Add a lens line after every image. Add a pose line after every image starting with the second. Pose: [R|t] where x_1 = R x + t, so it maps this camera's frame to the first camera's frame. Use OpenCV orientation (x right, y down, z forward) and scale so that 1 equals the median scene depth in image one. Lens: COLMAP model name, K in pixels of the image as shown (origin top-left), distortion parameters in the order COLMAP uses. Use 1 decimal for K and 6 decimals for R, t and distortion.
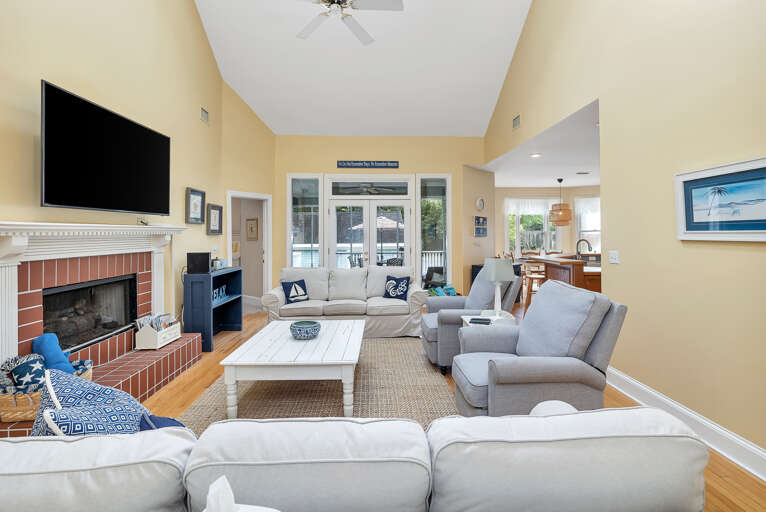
lens RADIAL K [[362.3, 0, 394.9], [0, 362.3, 232.6], [0, 0, 1]] dist [0.005302, 0.000252]
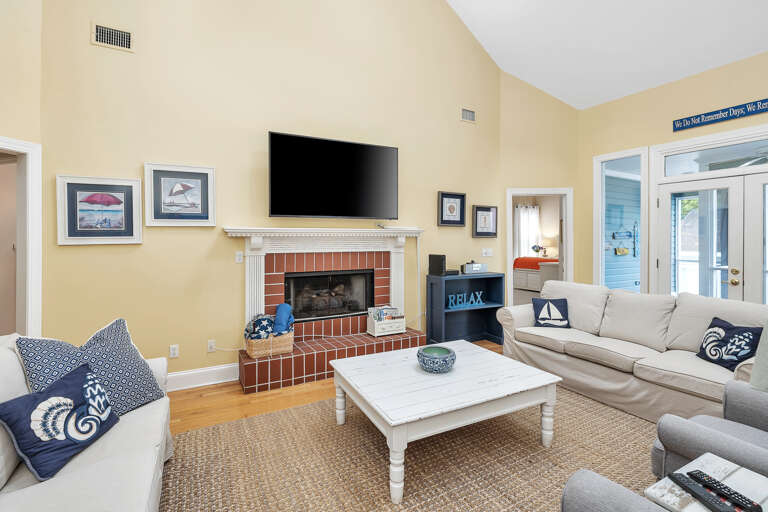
lens RADIAL K [[363.2, 0, 375.9], [0, 363.2, 236.9], [0, 0, 1]] dist [0.005302, 0.000252]
pose [[0.426511, 0.002939, -0.904478, 0.354251], [-0.000758, 0.999996, 0.002892, 0.003412], [0.904482, -0.000548, 0.426511, 0.481243]]
